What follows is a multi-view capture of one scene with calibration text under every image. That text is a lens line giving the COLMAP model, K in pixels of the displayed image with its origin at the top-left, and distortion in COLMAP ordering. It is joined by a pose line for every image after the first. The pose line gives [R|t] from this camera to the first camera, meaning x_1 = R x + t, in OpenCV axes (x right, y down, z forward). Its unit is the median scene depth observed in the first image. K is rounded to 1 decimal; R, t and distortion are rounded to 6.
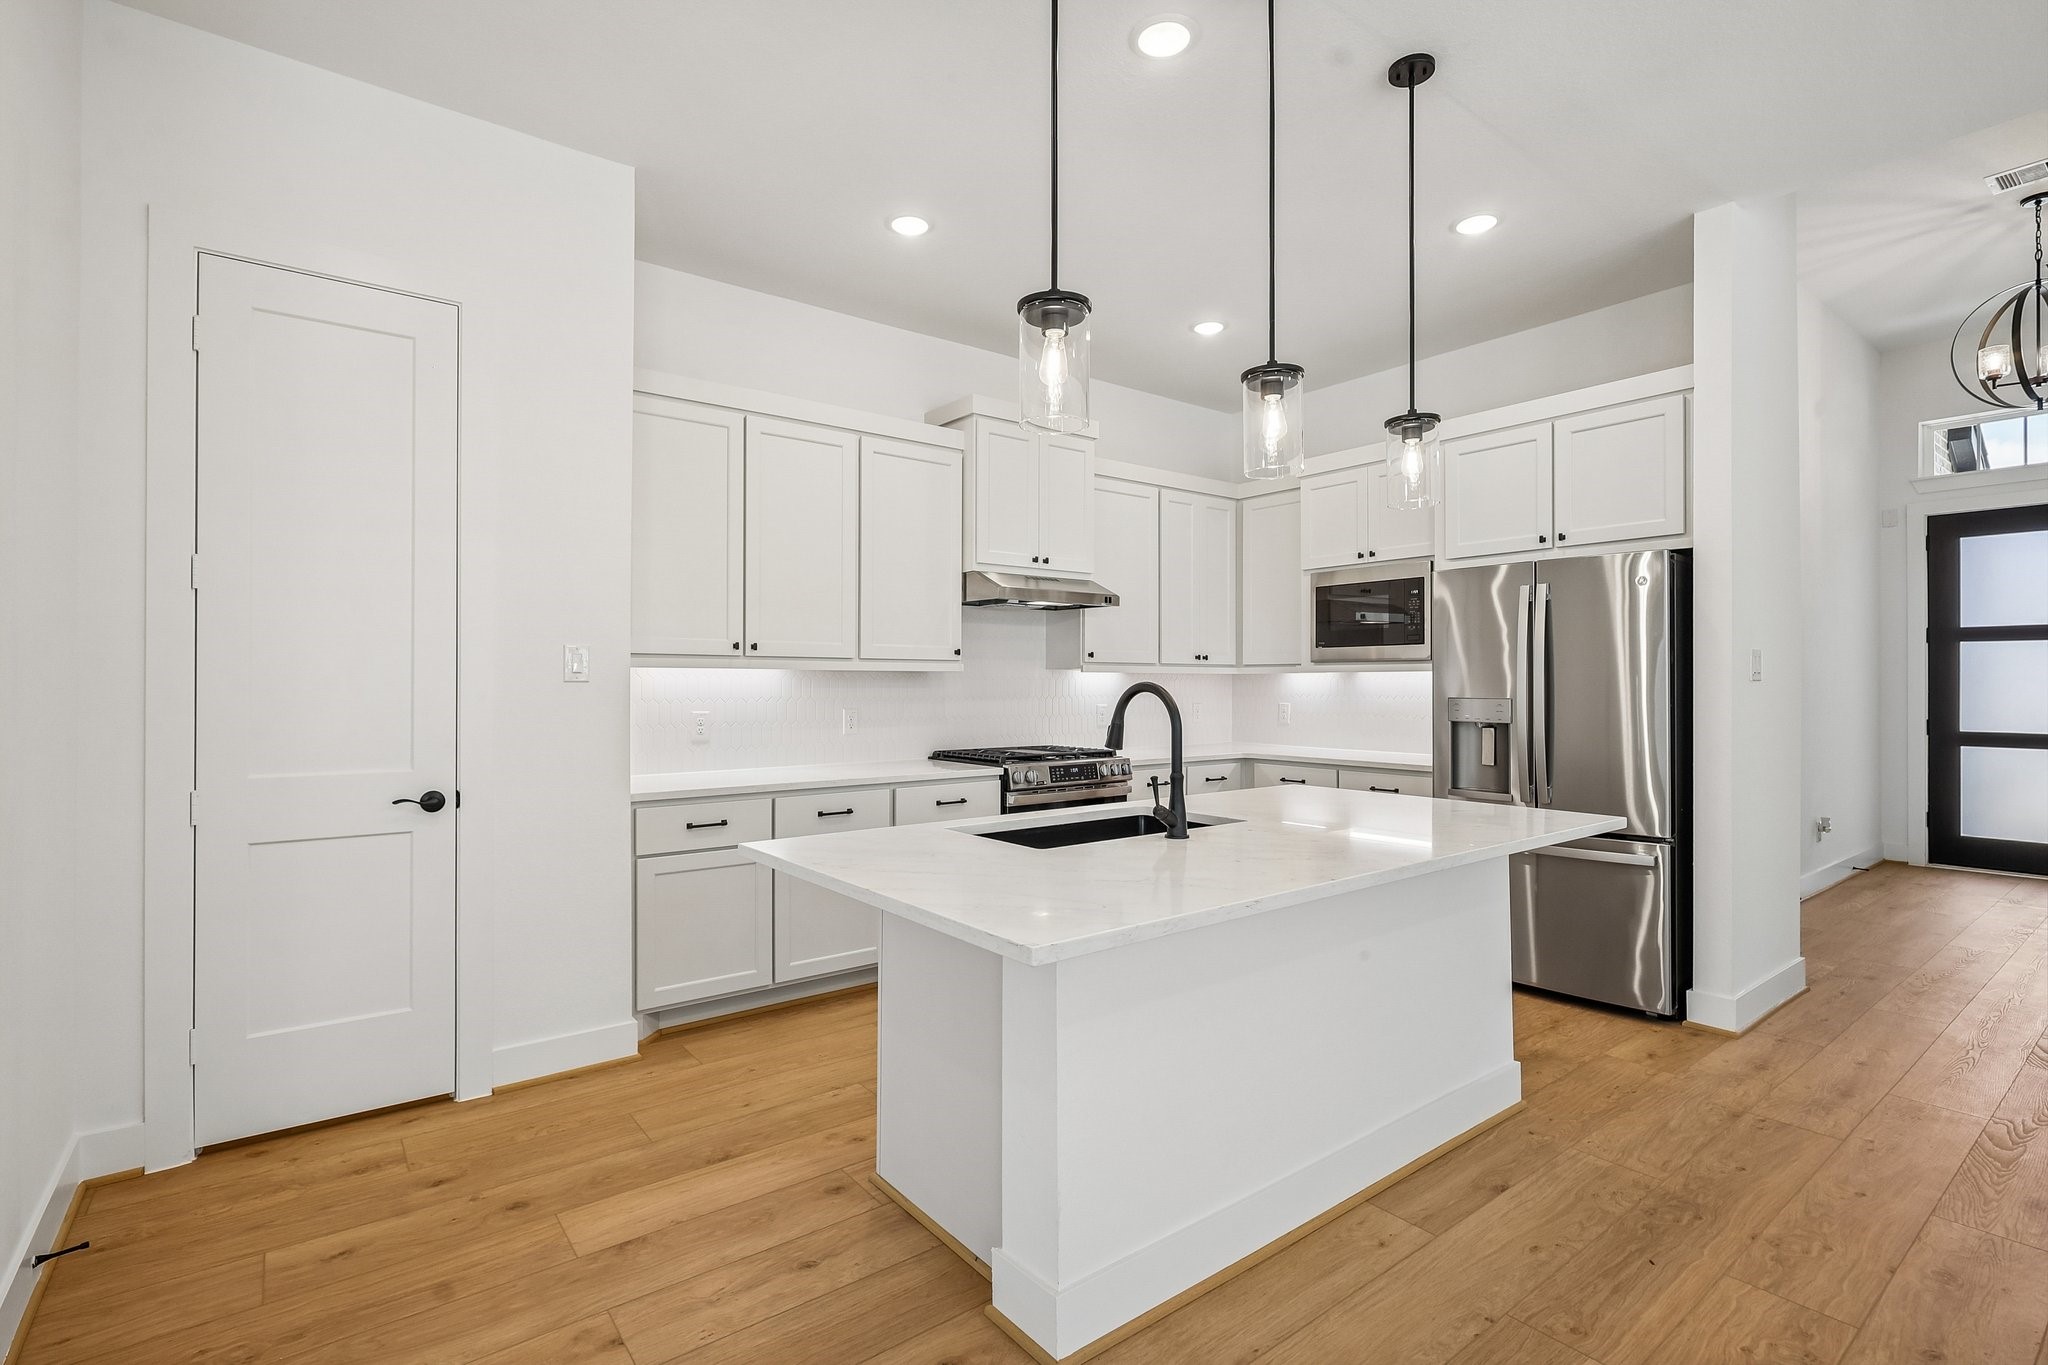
lens RADIAL K [[958.5, 0, 997.9], [0, 958.5, 684.1], [0, 0, 1]] dist [-0.001167, 0.000438]
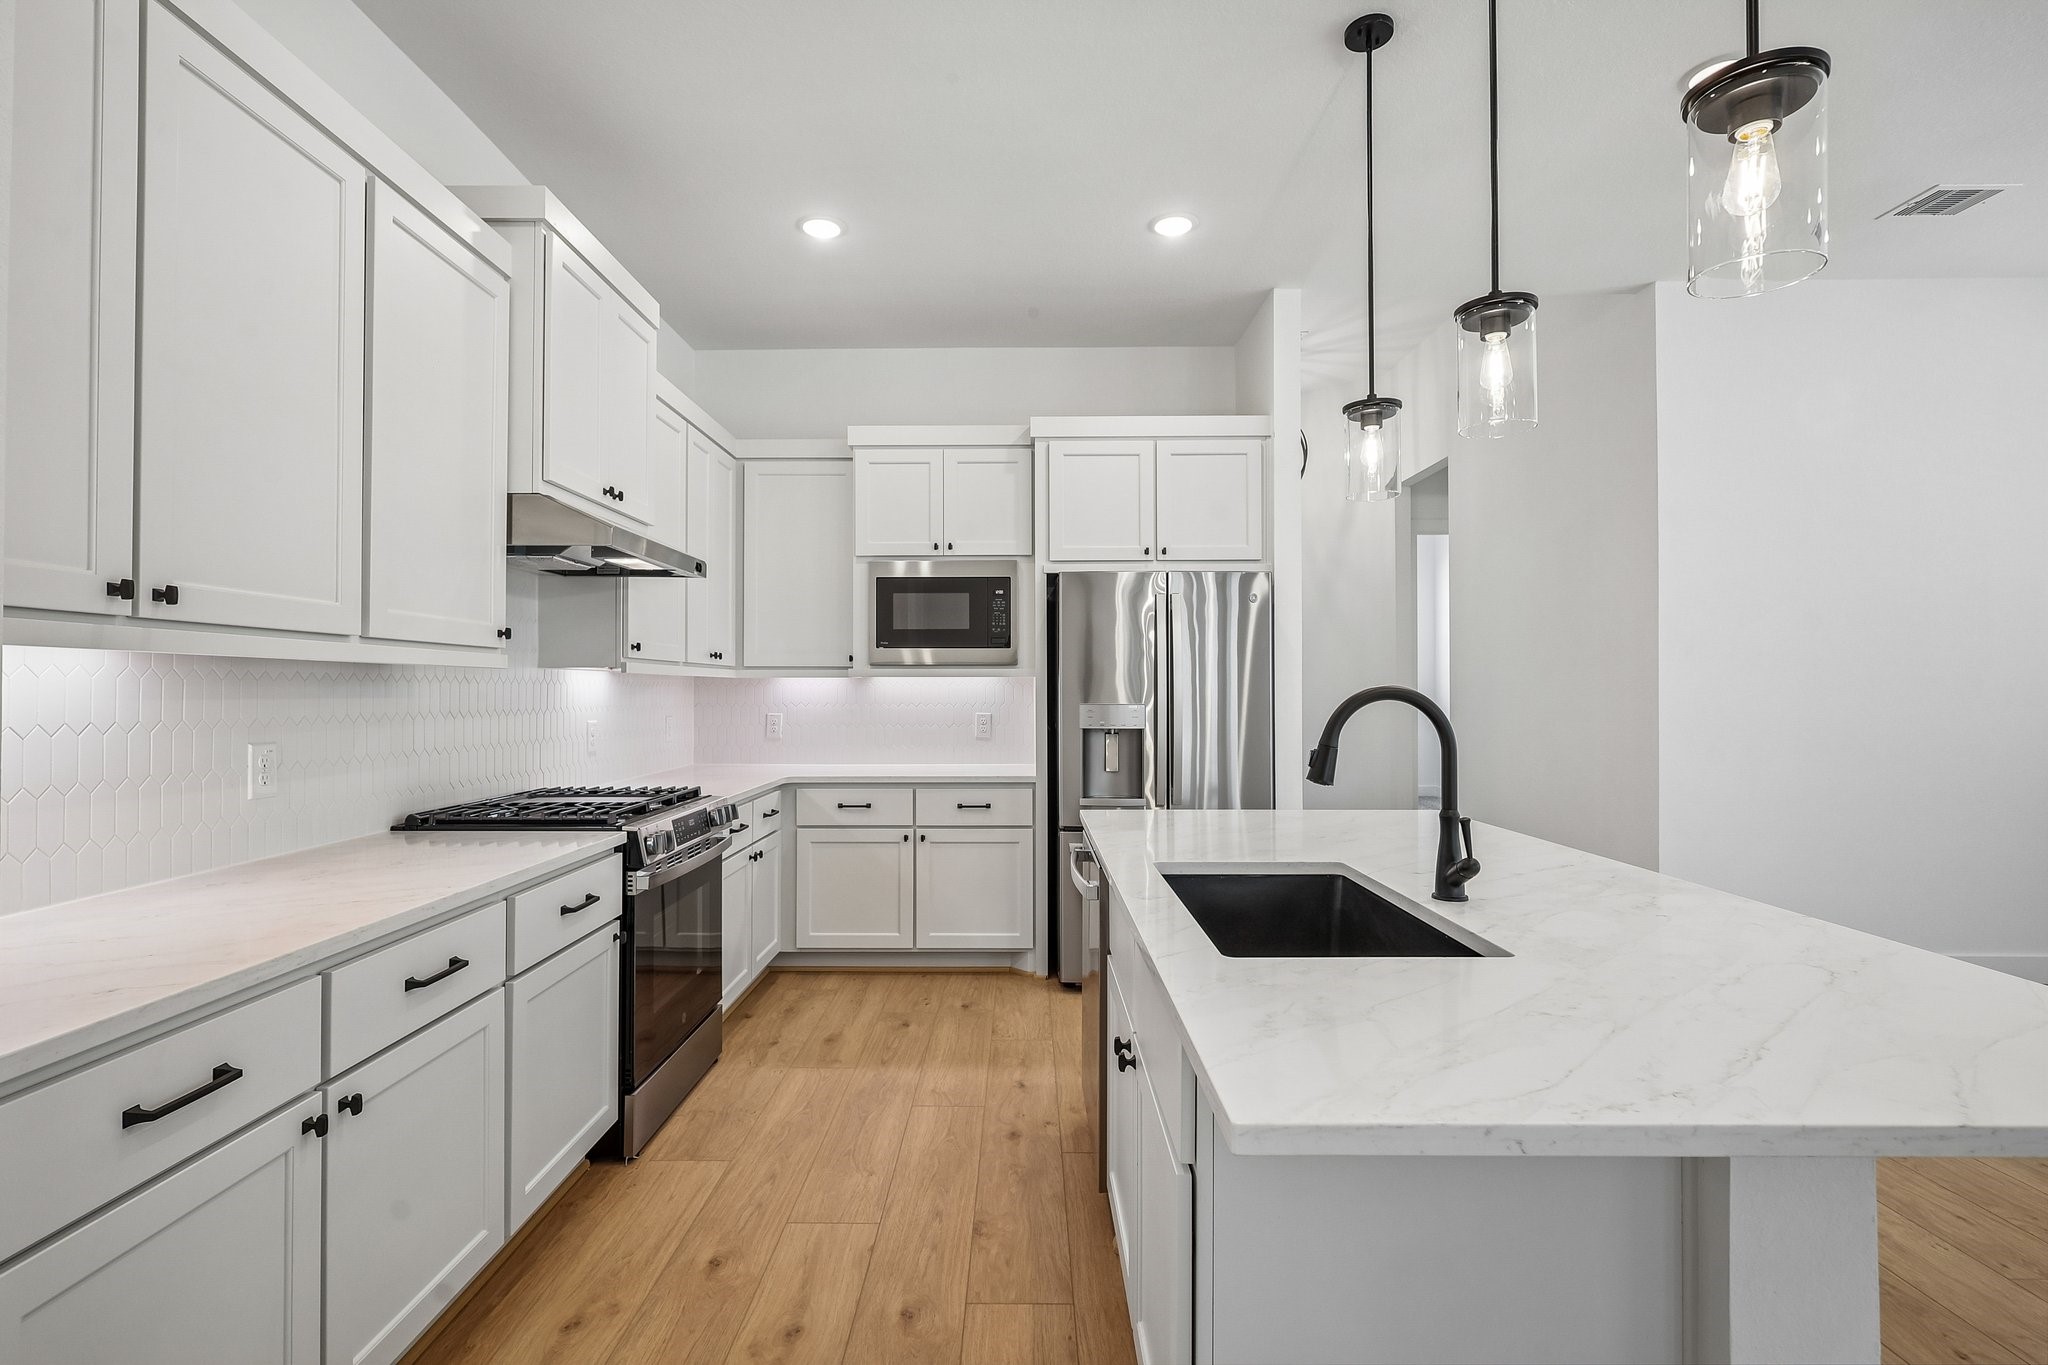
lens RADIAL K [[958.5, 0, 1013.5], [0, 958.5, 671.5], [0, 0, 1]] dist [-0.001167, 0.000438]
pose [[0.608396, 0.014668, 0.793498, -0.328008], [0.001824, 0.999801, -0.019880, 0.000197], [-0.793631, 0.013543, 0.608248, 0.459008]]
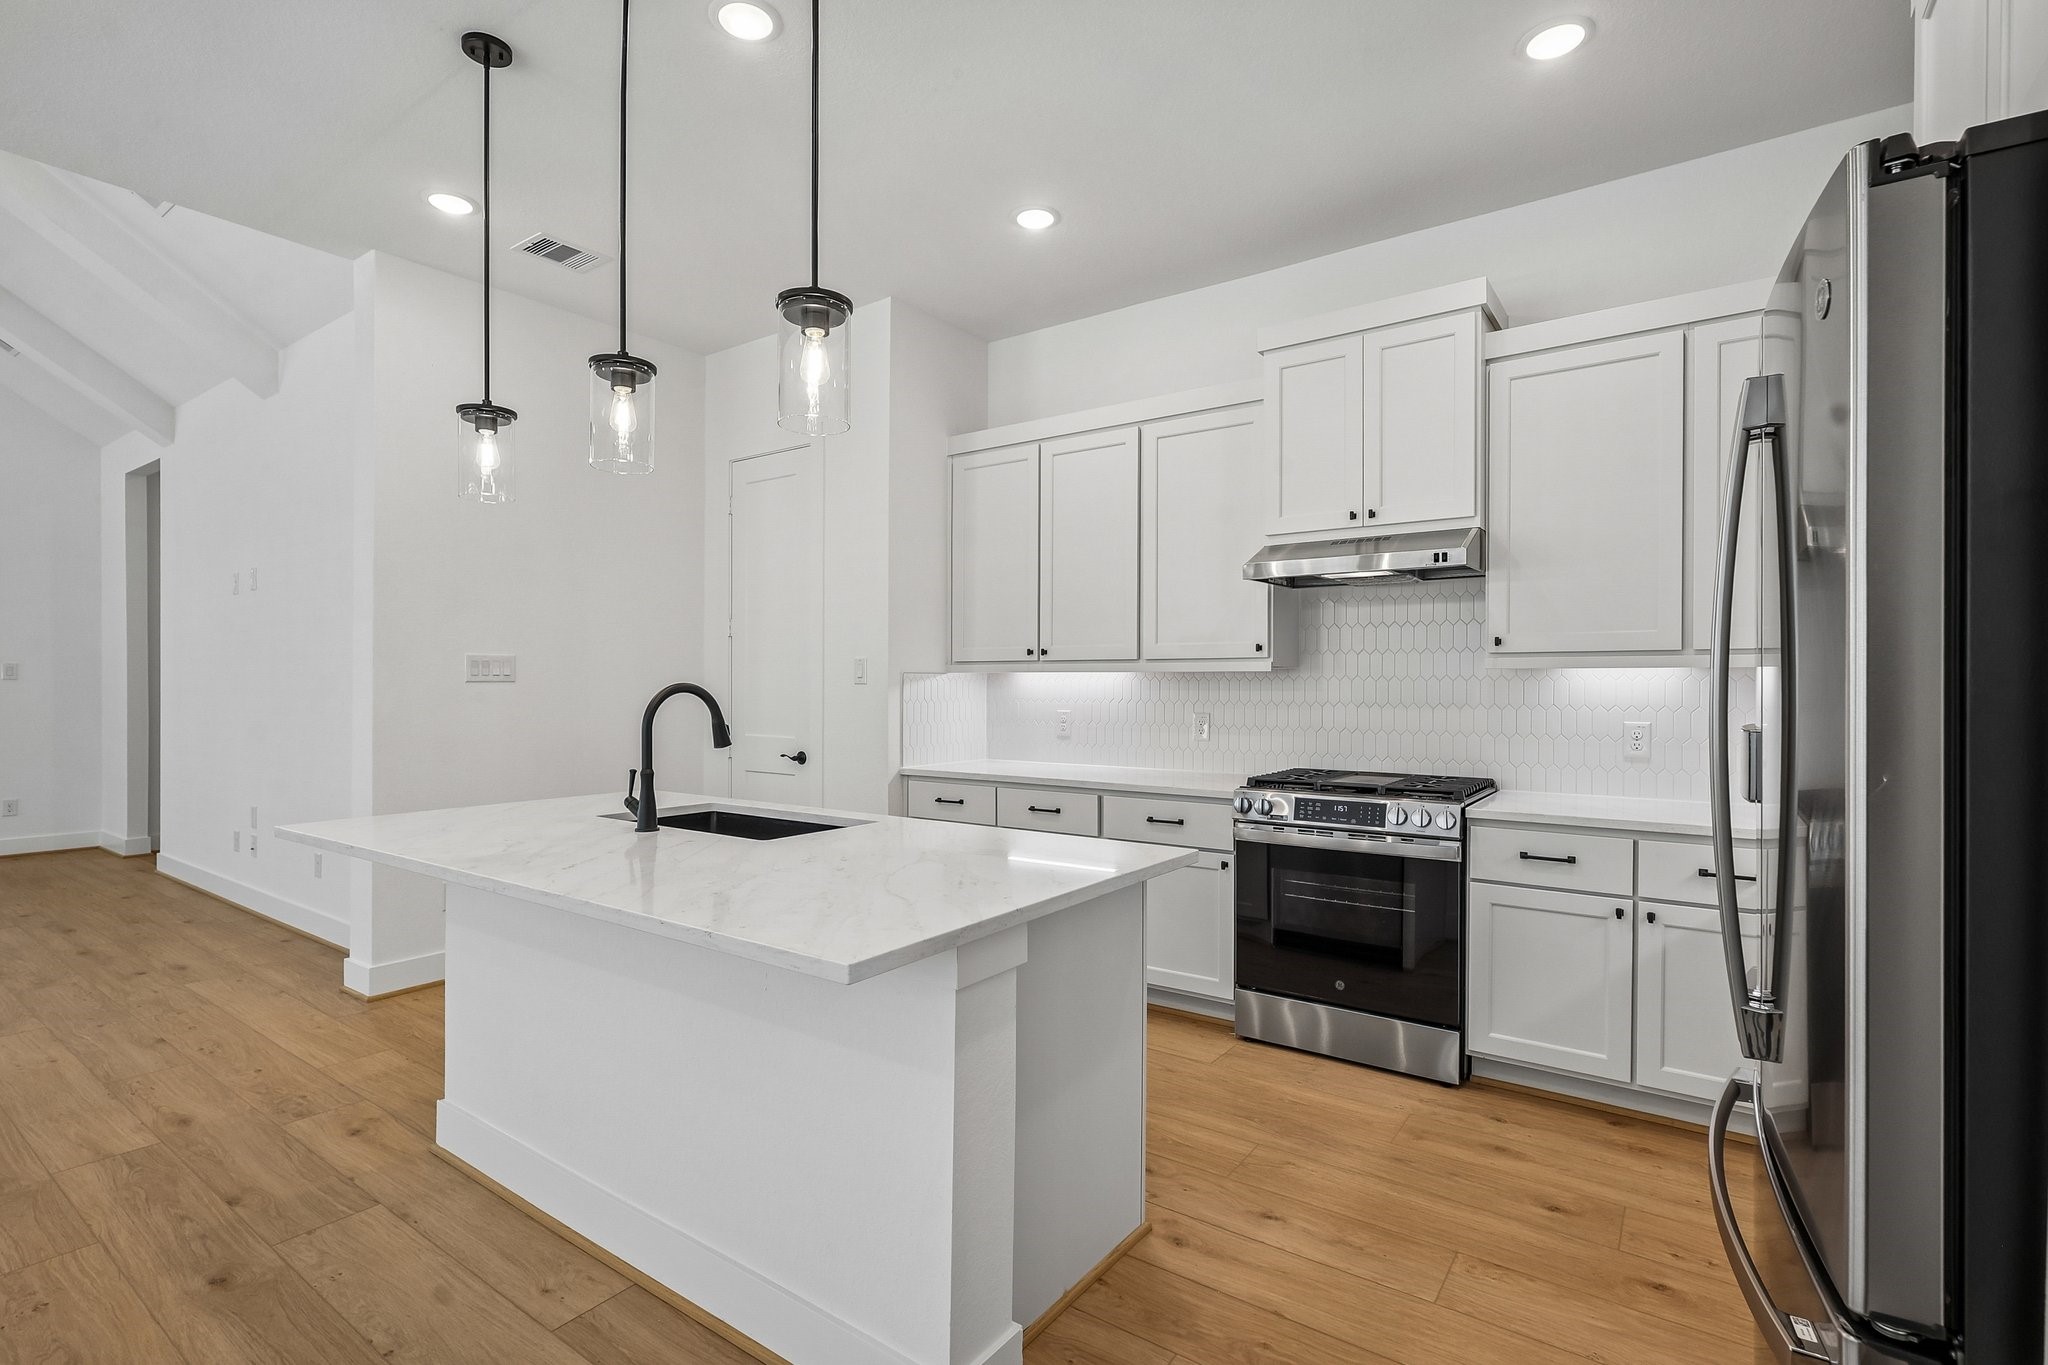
lens RADIAL K [[958.5, 0, 1021.9], [0, 958.5, 694.7], [0, 0, 1]] dist [-0.001167, 0.000438]
pose [[0.296299, 0.002278, -0.955092, 0.733685], [-0.010358, 0.999946, -0.000828, 0.010119], [0.955039, 0.010138, 0.296307, 0.607776]]
